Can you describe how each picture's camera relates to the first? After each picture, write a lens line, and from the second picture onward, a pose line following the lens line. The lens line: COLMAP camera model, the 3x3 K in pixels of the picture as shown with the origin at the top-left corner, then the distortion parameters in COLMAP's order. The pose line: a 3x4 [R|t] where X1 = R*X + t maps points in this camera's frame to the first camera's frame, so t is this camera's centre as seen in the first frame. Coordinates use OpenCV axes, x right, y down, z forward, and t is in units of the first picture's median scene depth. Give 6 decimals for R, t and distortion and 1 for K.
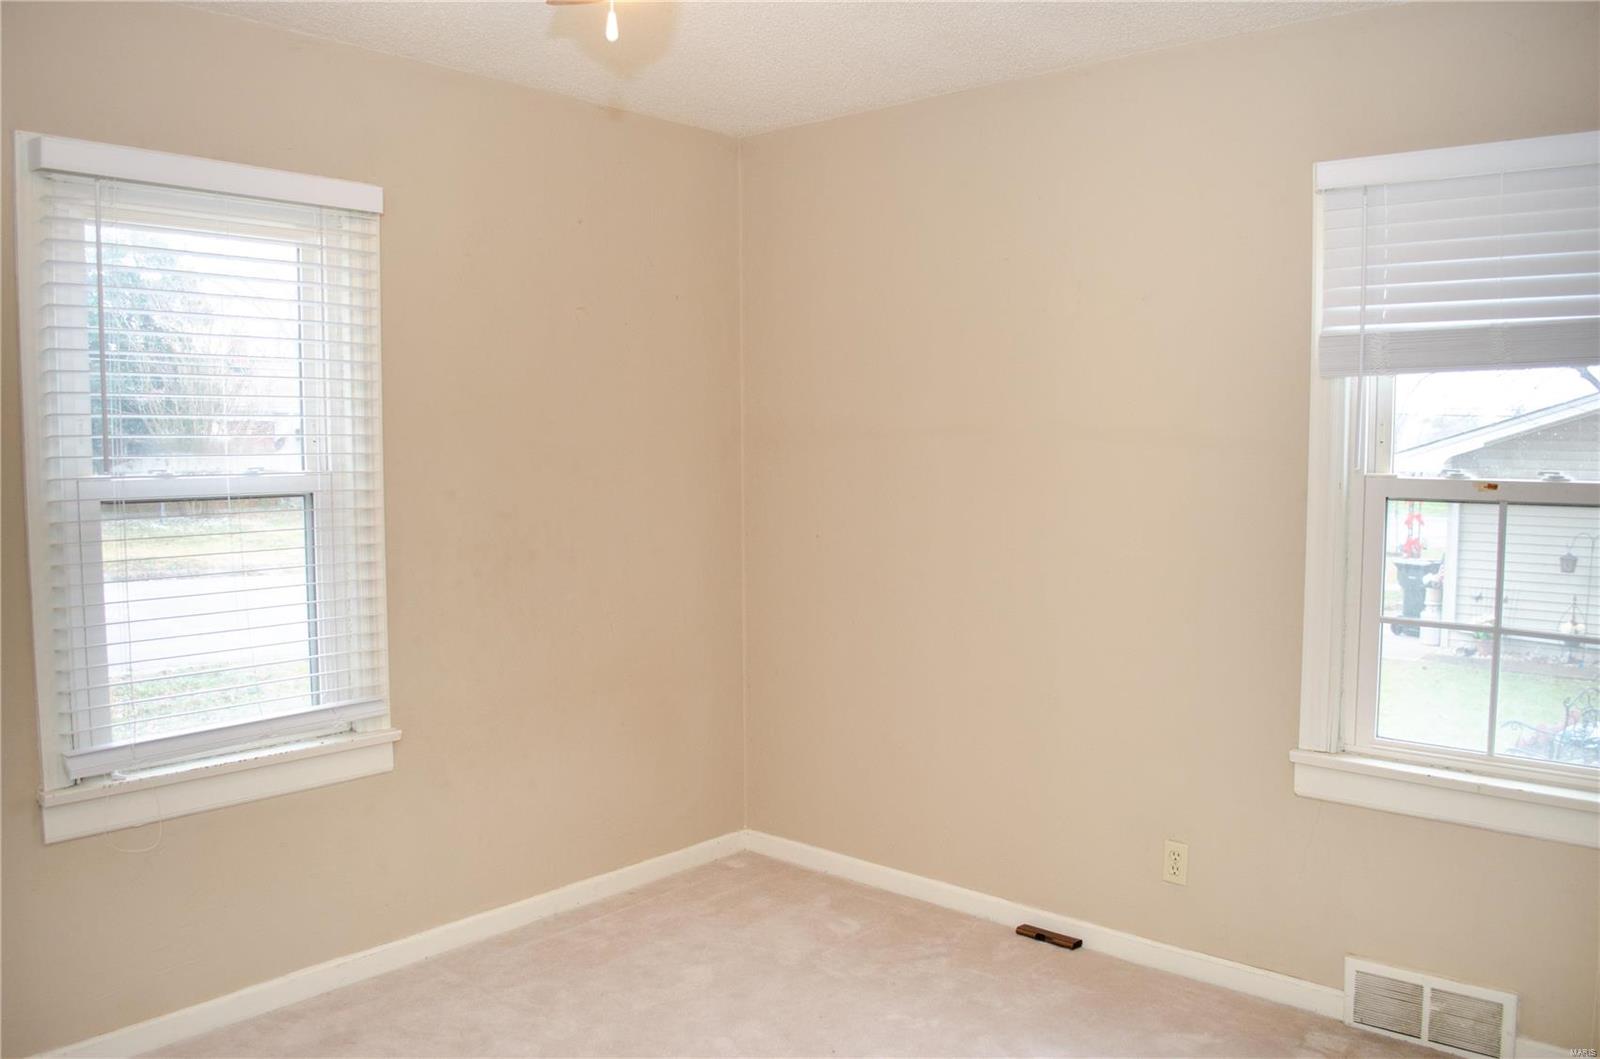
lens RADIAL K [[1262.8, 0, 808.5], [0, 1262.8, 526.4], [0, 0, 1]] dist [-0.071113, -0.003524]
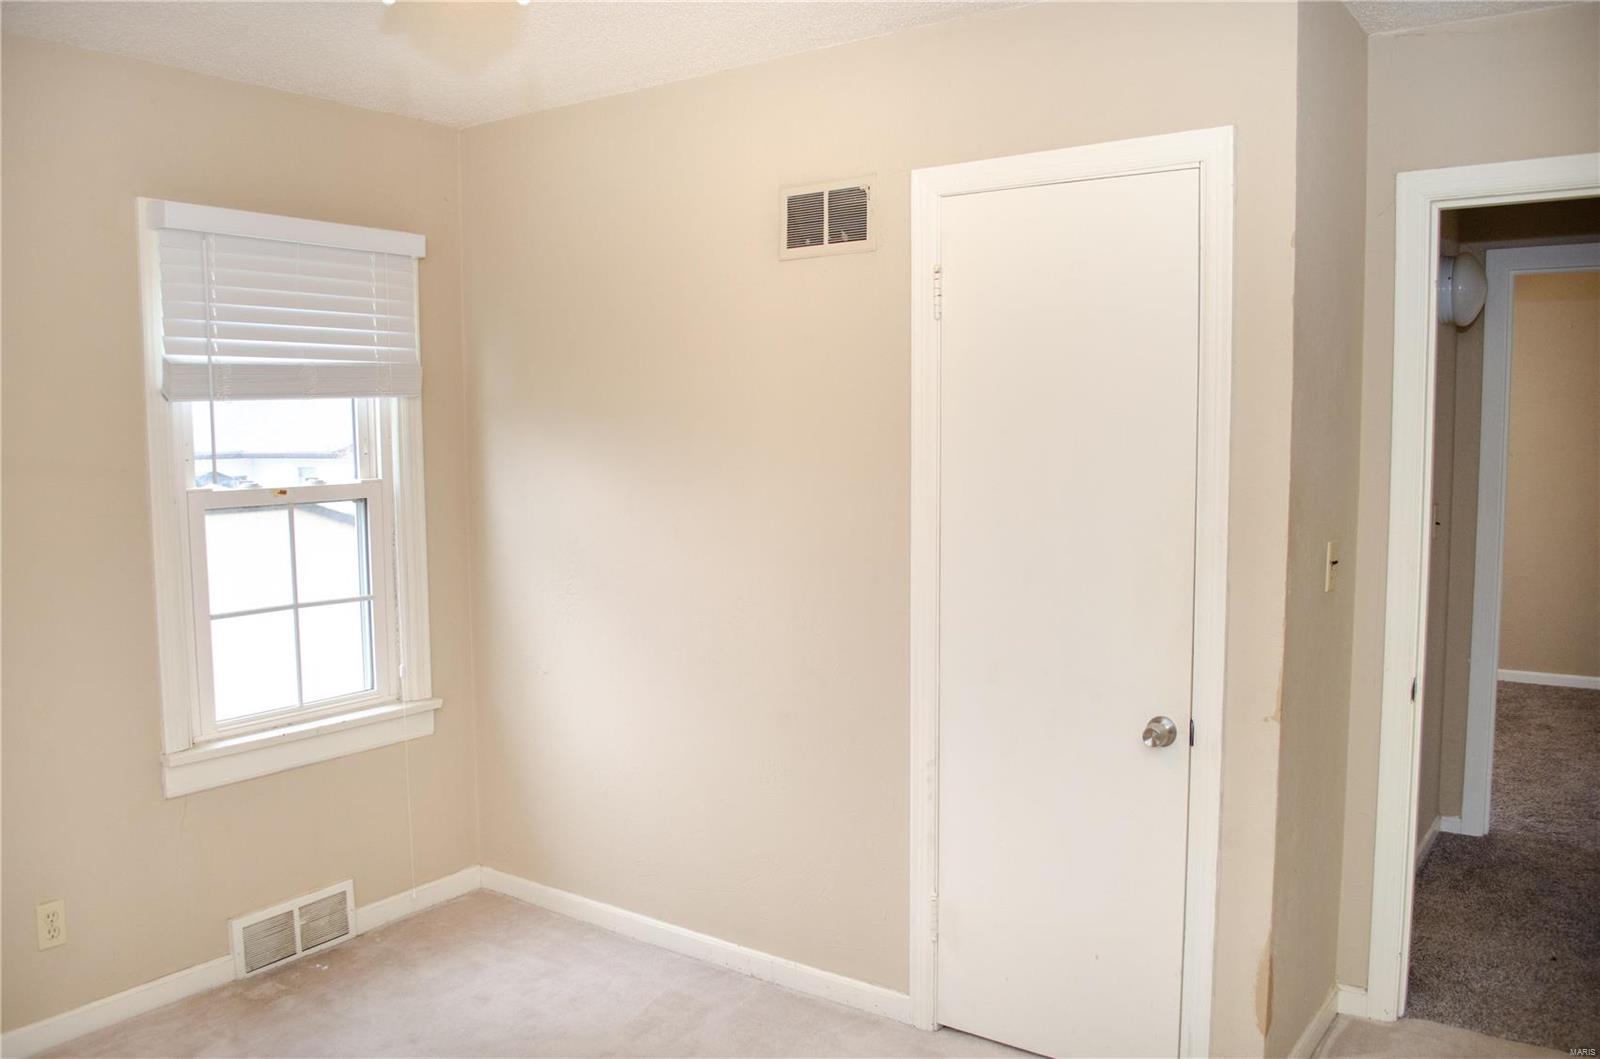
lens RADIAL K [[1262.8, 0, 800.4], [0, 1262.8, 528.1], [0, 0, 1]] dist [-0.071113, -0.003524]
pose [[-0.097713, -0.079639, 0.992023, -0.712061], [0.086207, 0.992369, 0.088158, -0.059378], [-0.991474, 0.094134, -0.090102, 0.574845]]
